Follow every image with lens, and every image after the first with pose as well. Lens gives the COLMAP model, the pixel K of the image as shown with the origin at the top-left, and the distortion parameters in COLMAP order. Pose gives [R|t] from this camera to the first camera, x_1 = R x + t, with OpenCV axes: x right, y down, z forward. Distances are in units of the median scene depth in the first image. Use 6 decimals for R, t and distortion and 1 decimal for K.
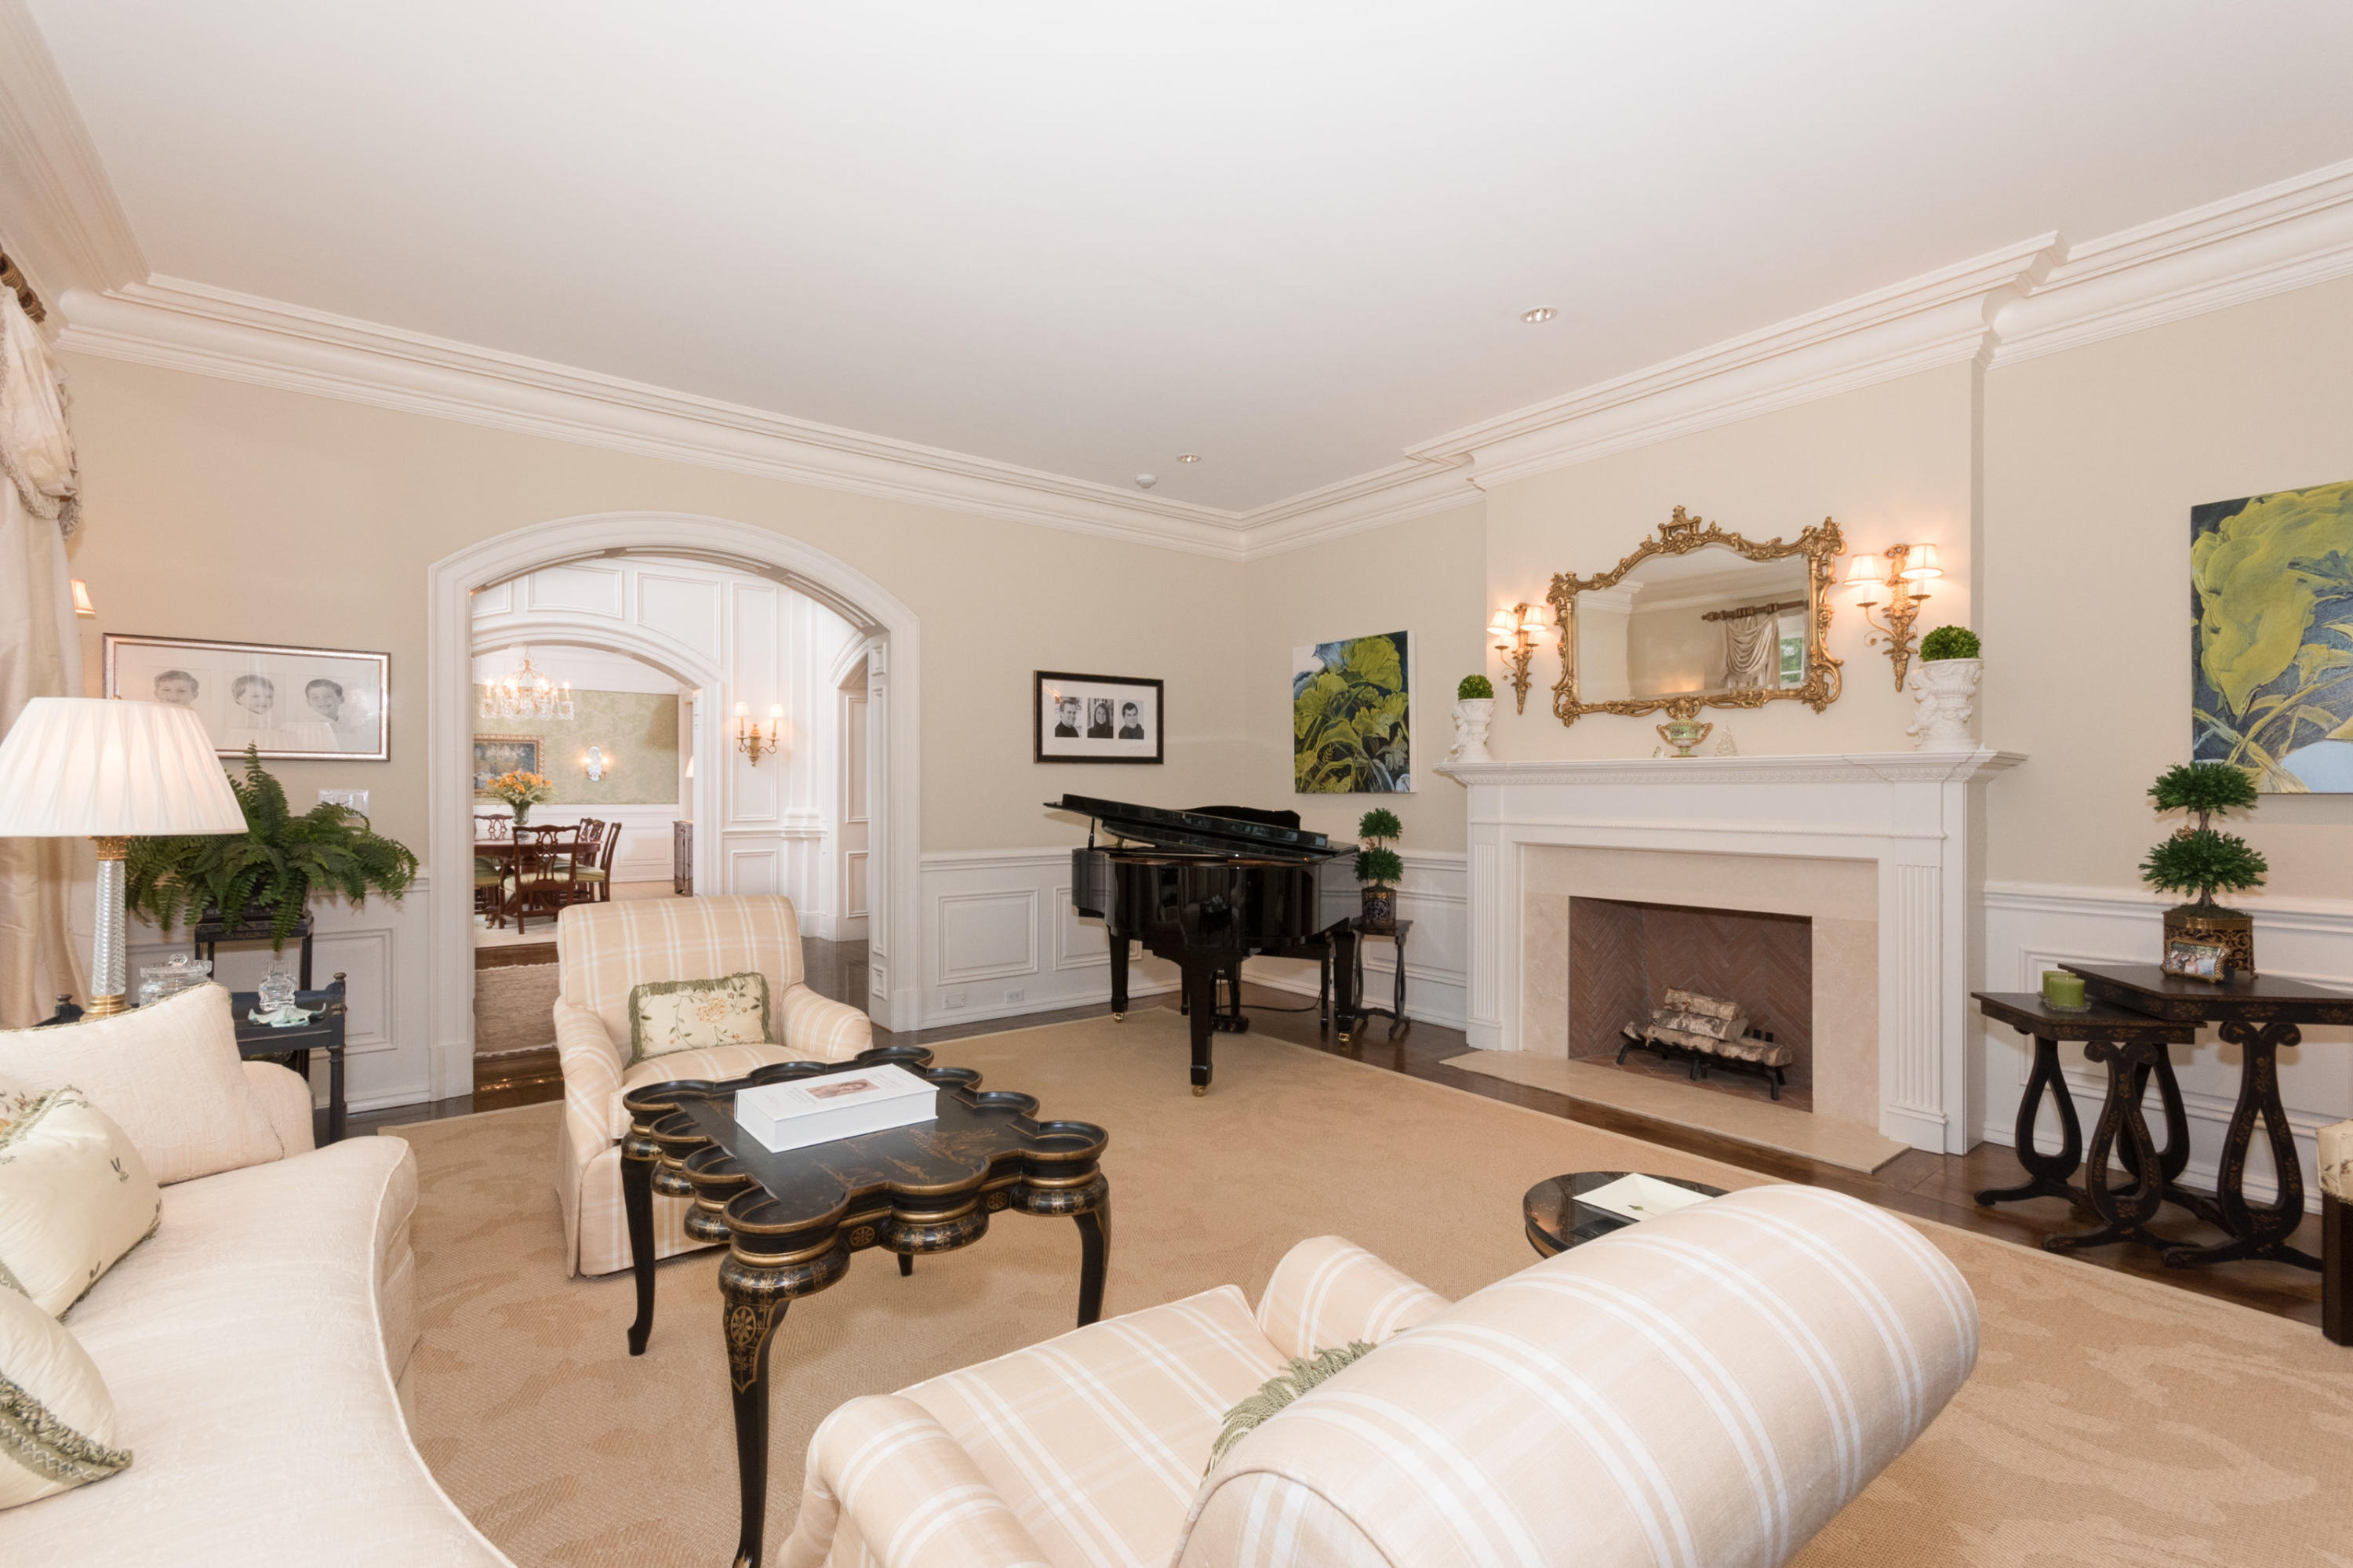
lens RADIAL K [[1024.2, 0, 1176.5], [0, 1024.2, 784.0], [0, 0, 1]] dist [0.002566, 0.000257]
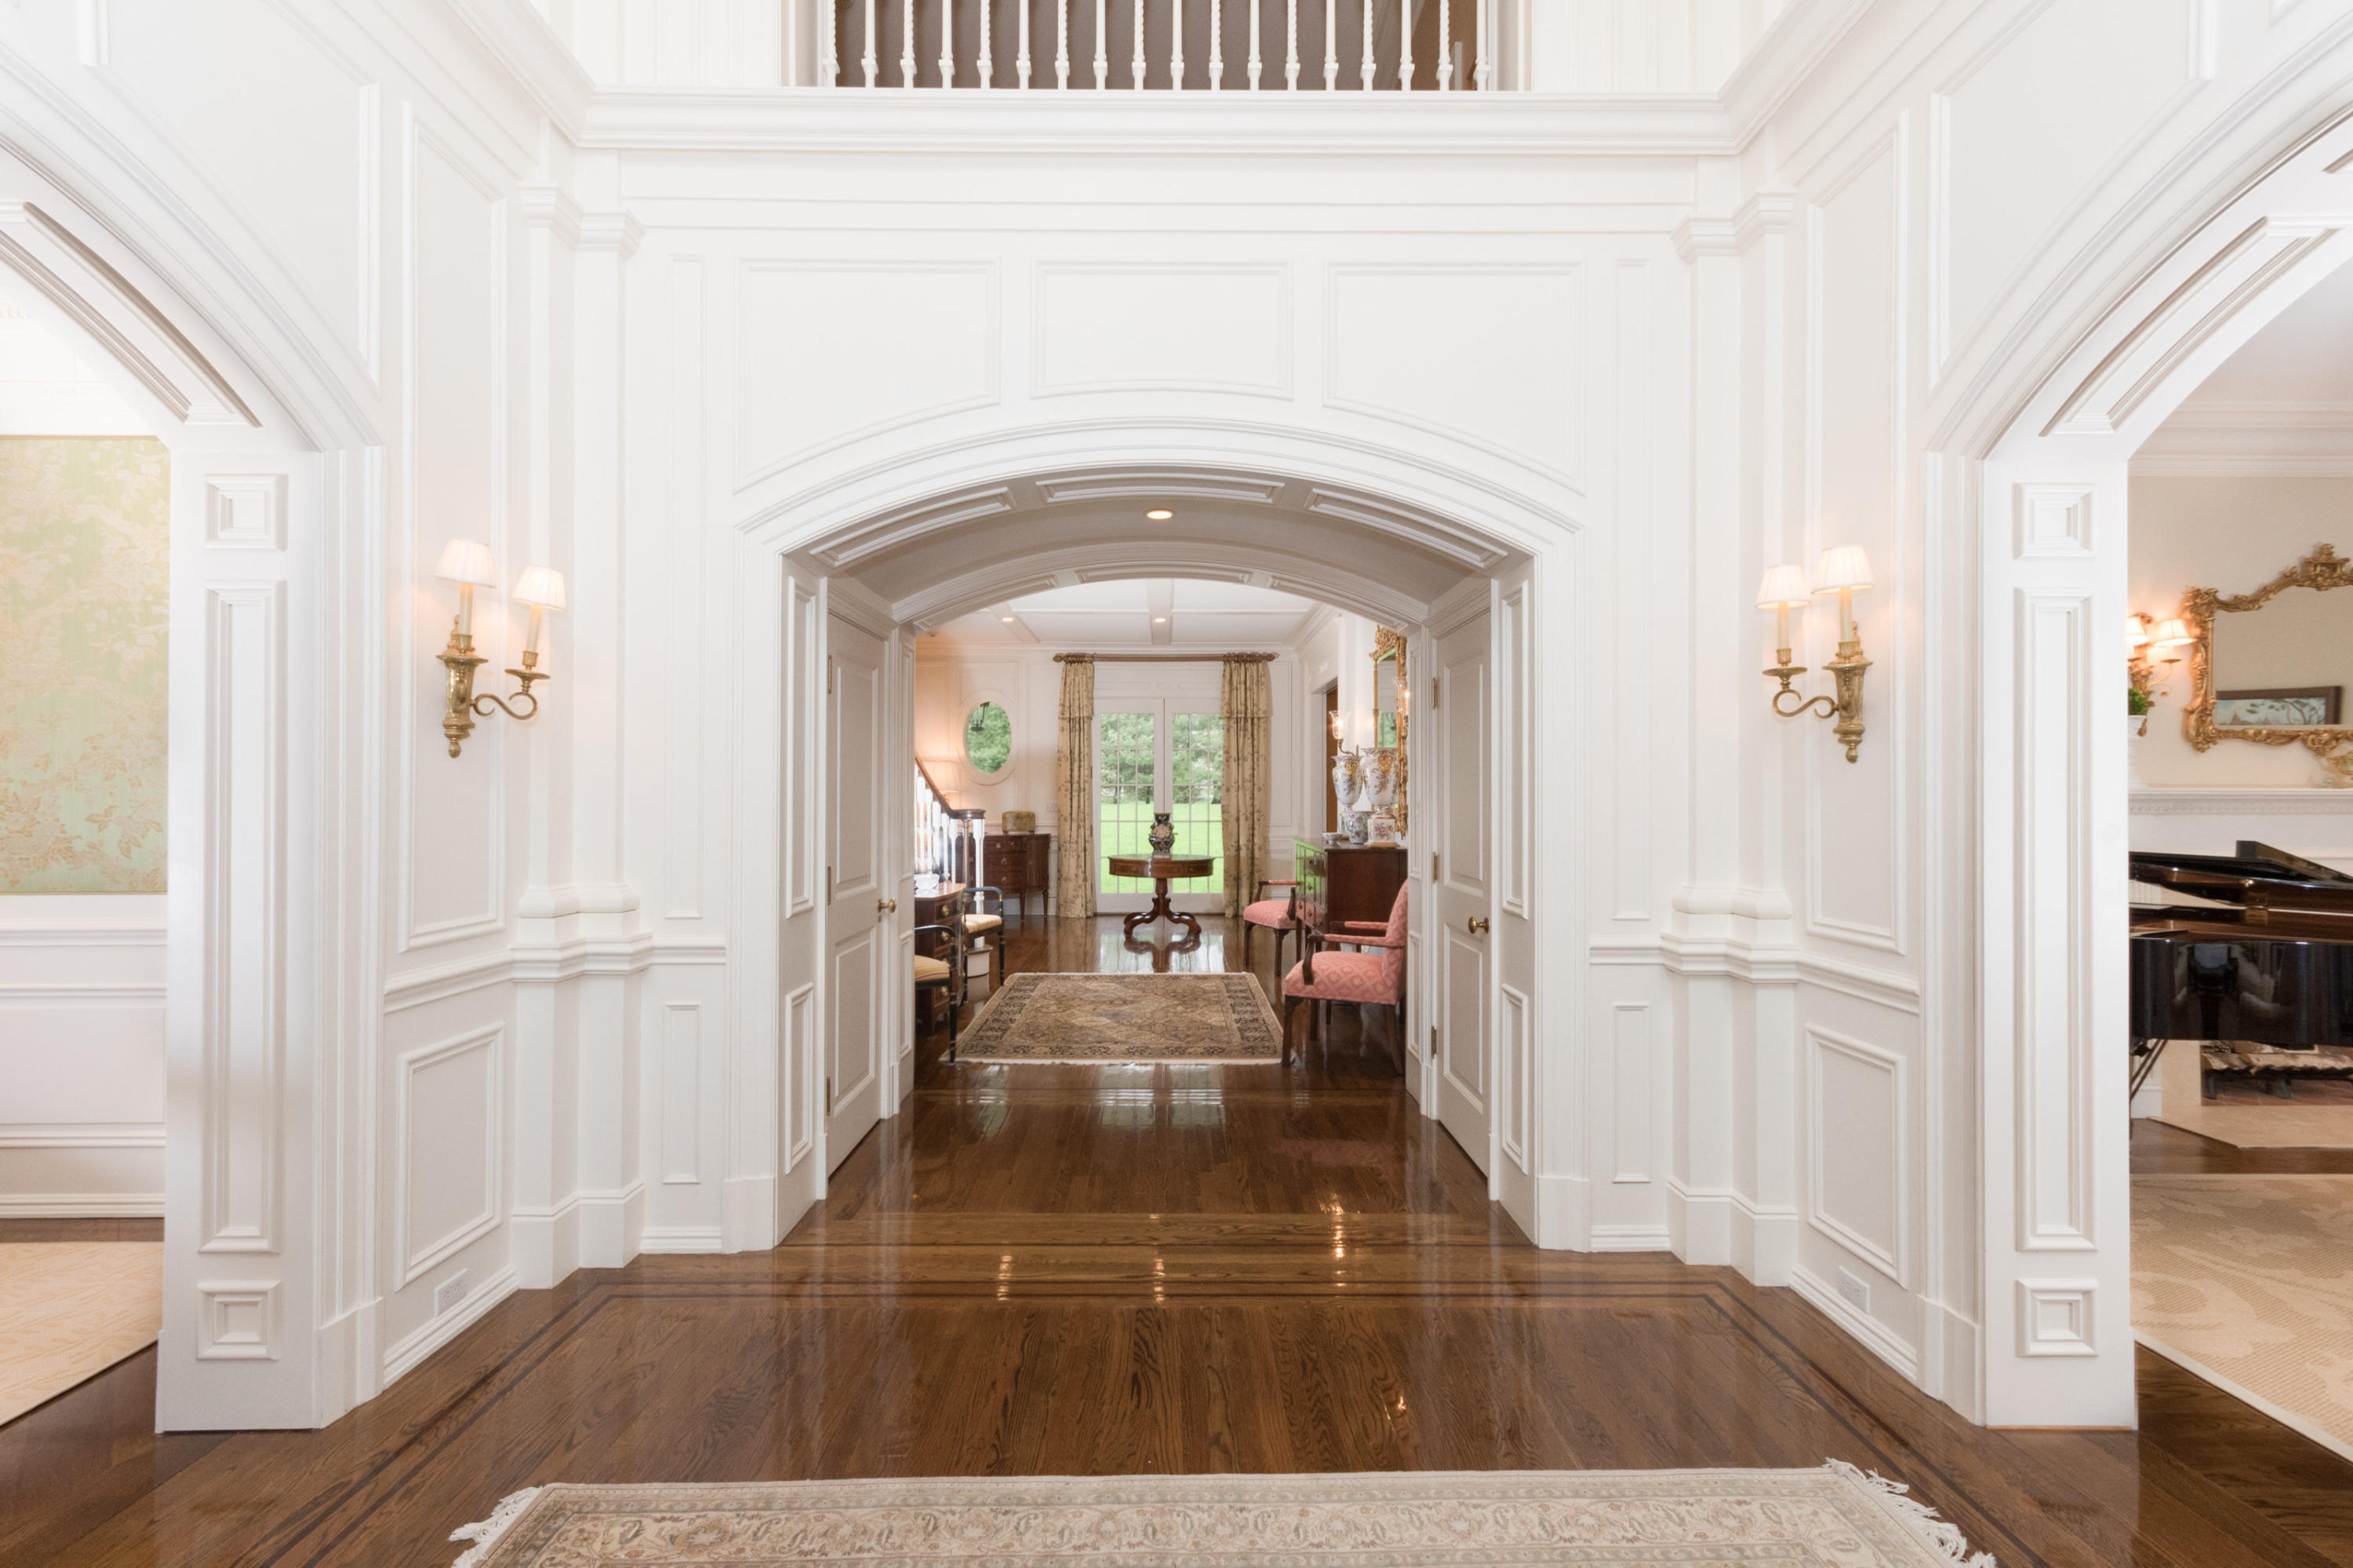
lens RADIAL K [[1024.2, 0, 1176.5], [0, 1024.2, 784.0], [0, 0, 1]] dist [0.002566, 0.000257]
pose [[0.615448, 0.026339, 0.787737, -0.915846], [0.001872, 0.999390, -0.034879, 0.003662], [-0.788175, 0.022941, 0.615023, 1.143172]]
